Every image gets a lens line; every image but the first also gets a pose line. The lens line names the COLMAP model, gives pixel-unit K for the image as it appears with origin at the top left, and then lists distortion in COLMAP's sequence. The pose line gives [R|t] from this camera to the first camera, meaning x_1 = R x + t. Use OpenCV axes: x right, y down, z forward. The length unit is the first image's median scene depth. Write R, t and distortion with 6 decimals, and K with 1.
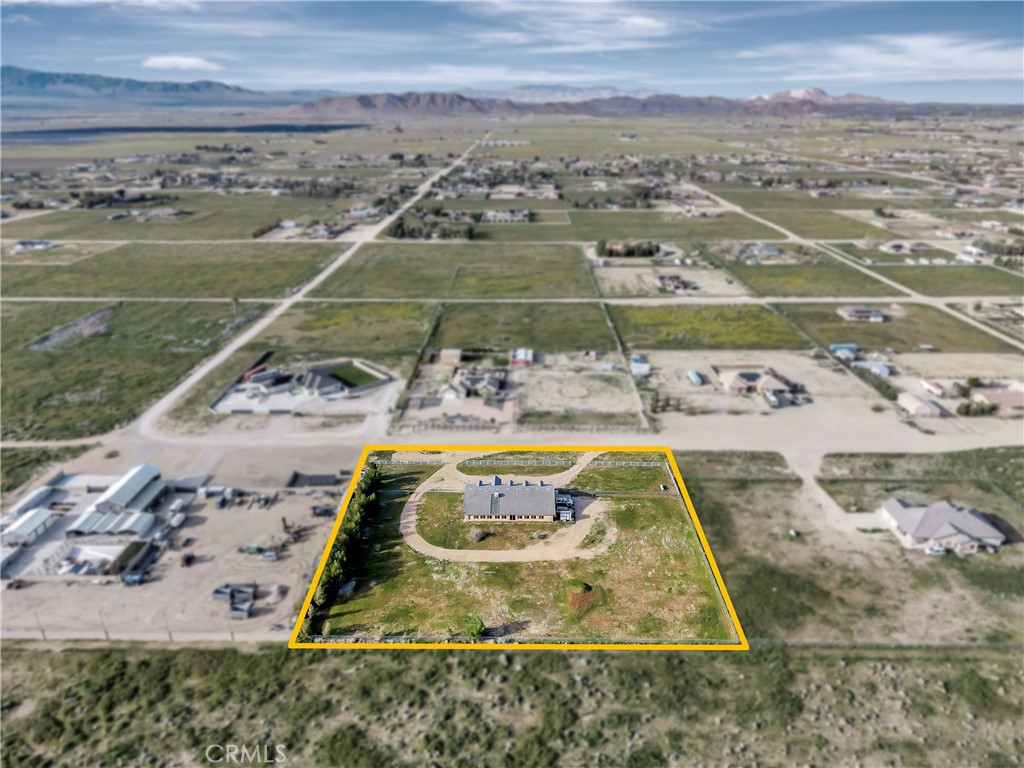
lens RADIAL K [[685.1, 0, 512.0], [0, 685.1, 384.0], [0, 0, 1]] dist [0.056783, -0.066514]
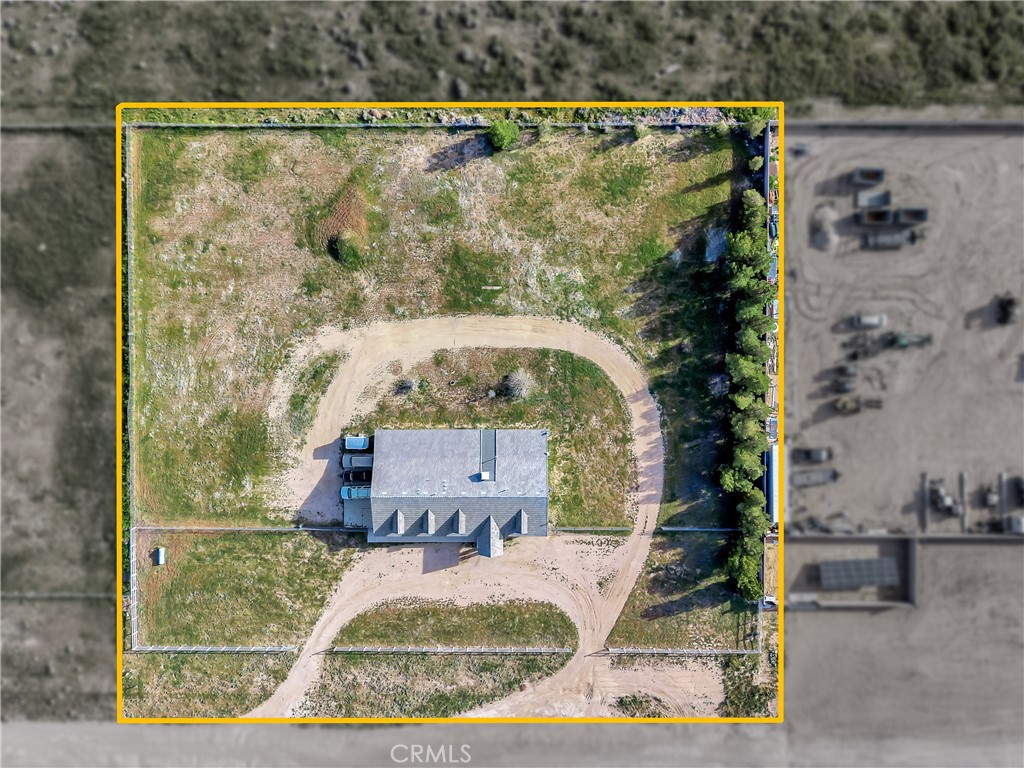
lens RADIAL K [[685.1, 0, 512.0], [0, 685.1, 384.0], [0, 0, 1]] dist [0.056783, -0.066514]
pose [[-0.999709, 0.014540, 0.019236, -0.055070], [0.012035, -0.390419, 0.920559, -0.288845], [0.020895, 0.920523, 0.390130, 0.753637]]
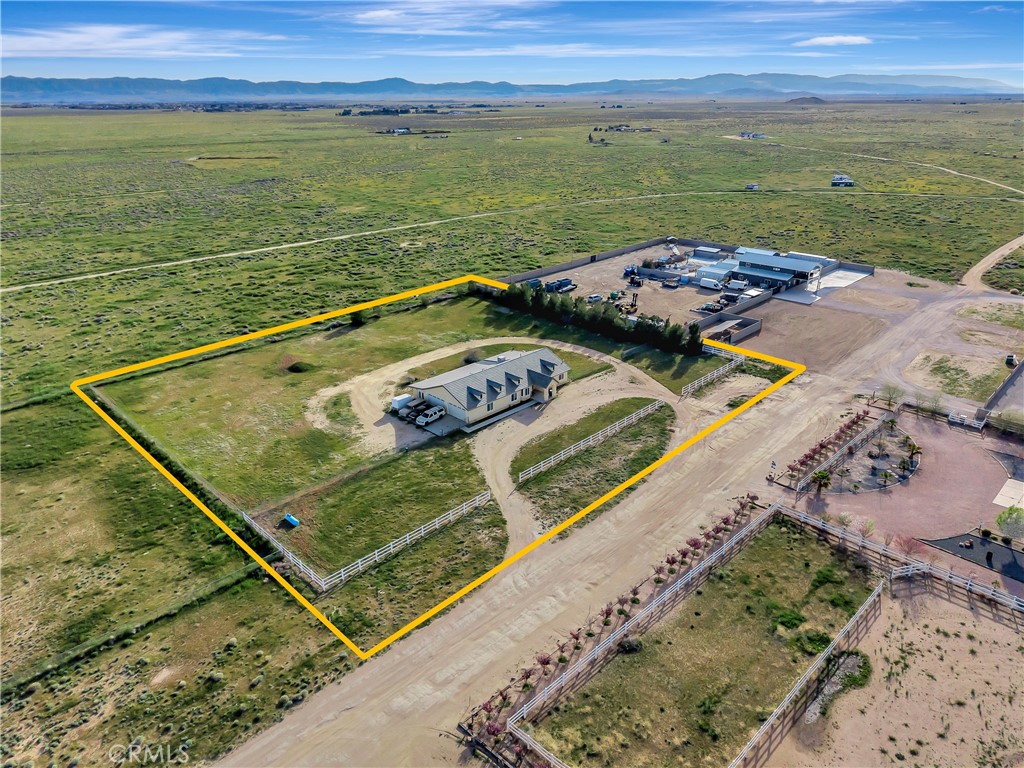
lens RADIAL K [[685.1, 0, 512.0], [0, 685.1, 384.0], [0, 0, 1]] dist [0.056783, -0.066514]
pose [[-0.690375, 0.284902, -0.664991, 0.414123], [-0.262990, 0.757474, 0.597553, -0.211956], [0.673958, 0.587422, -0.448014, 1.338104]]
